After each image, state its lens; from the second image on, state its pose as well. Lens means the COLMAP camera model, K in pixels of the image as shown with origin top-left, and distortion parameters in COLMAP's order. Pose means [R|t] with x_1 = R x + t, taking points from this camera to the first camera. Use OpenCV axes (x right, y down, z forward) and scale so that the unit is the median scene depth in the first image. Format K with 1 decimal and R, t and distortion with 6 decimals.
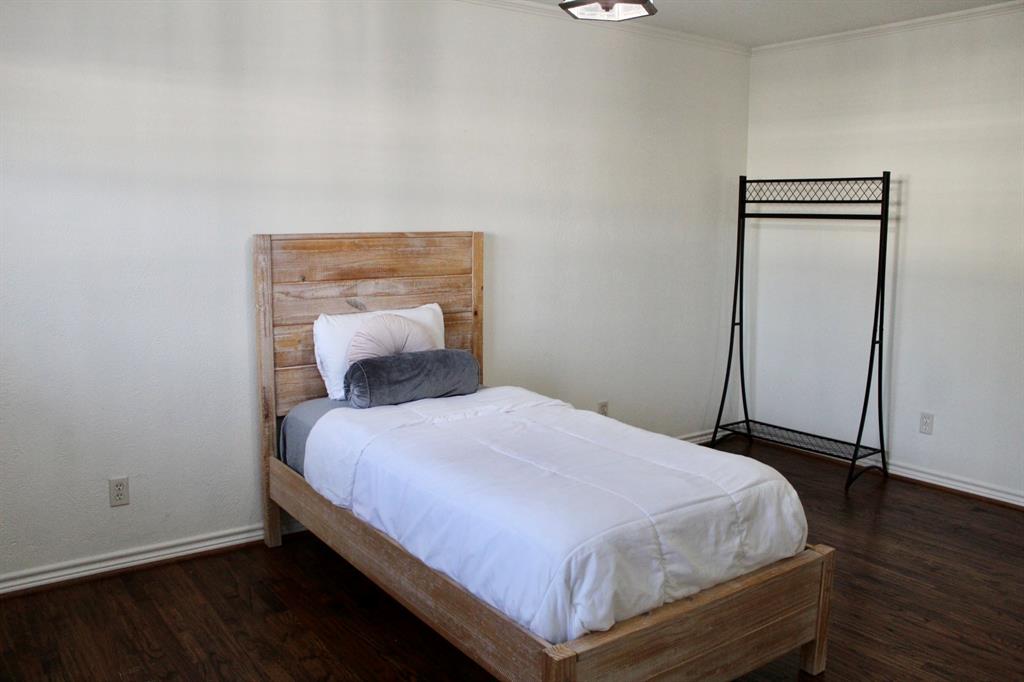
lens RADIAL K [[854.0, 0, 512.0], [0, 854.0, 341.0], [0, 0, 1]] dist [-0.185312, 0.186867]
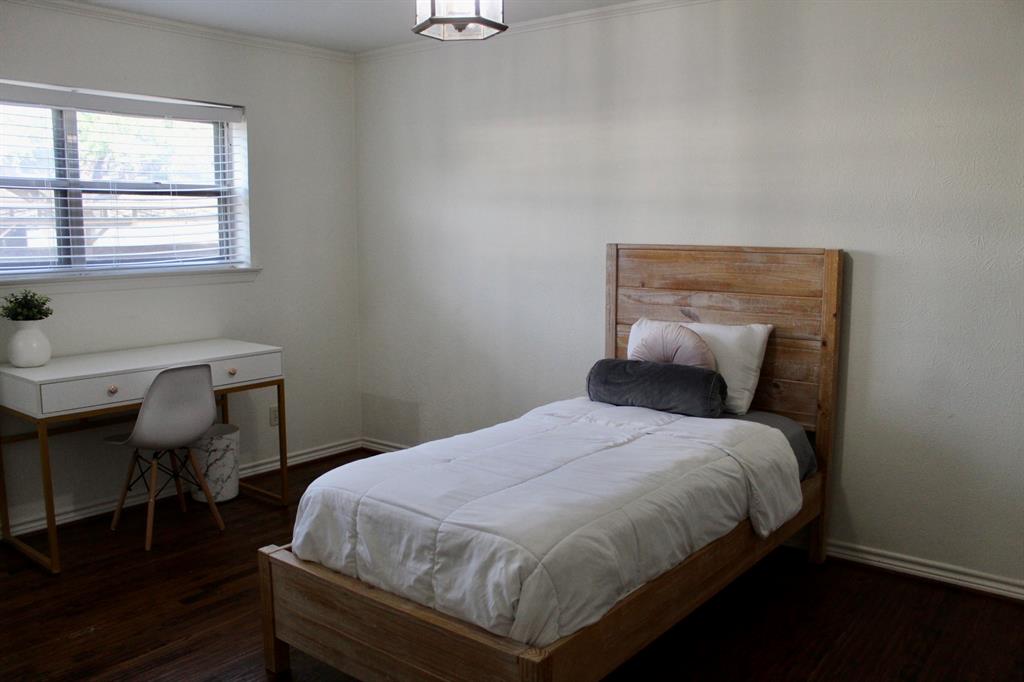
lens RADIAL K [[854.0, 0, 512.0], [0, 854.0, 341.0], [0, 0, 1]] dist [-0.185312, 0.186867]
pose [[0.264928, 0.119796, -0.956798, 0.767837], [-0.142081, 0.986272, 0.084146, -0.069199], [0.953743, 0.113650, 0.278312, 0.525214]]
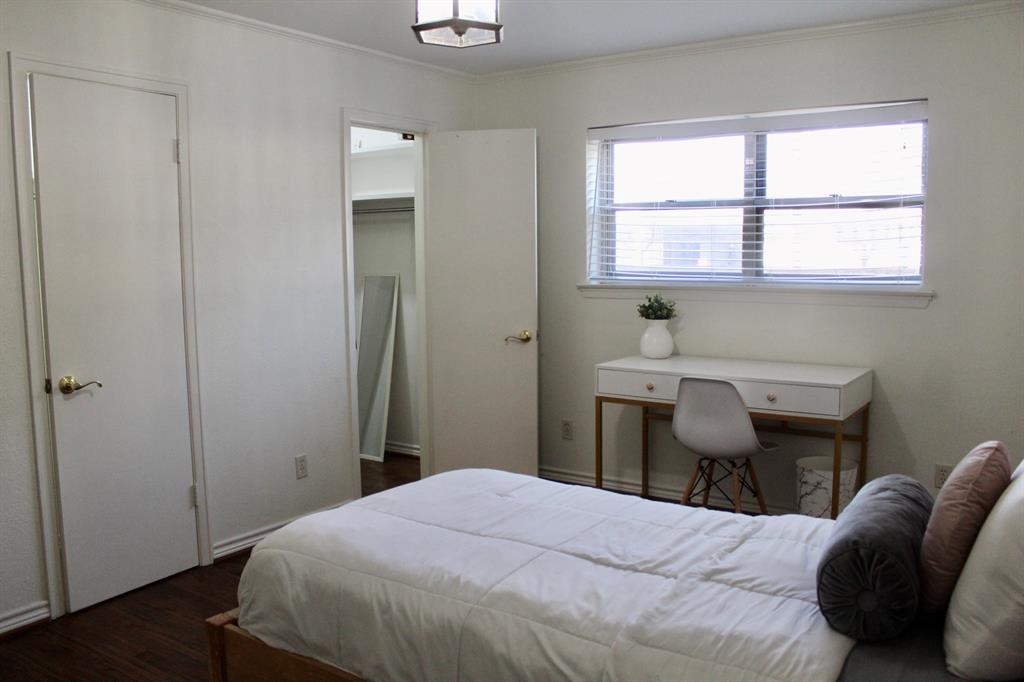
lens RADIAL K [[854.0, 0, 512.0], [0, 854.0, 341.0], [0, 0, 1]] dist [-0.185312, 0.186867]
pose [[-0.946503, 0.034512, -0.320843, 0.248235], [-0.046378, 0.969393, 0.241093, -0.184723], [0.319344, 0.243075, -0.915933, 1.312360]]
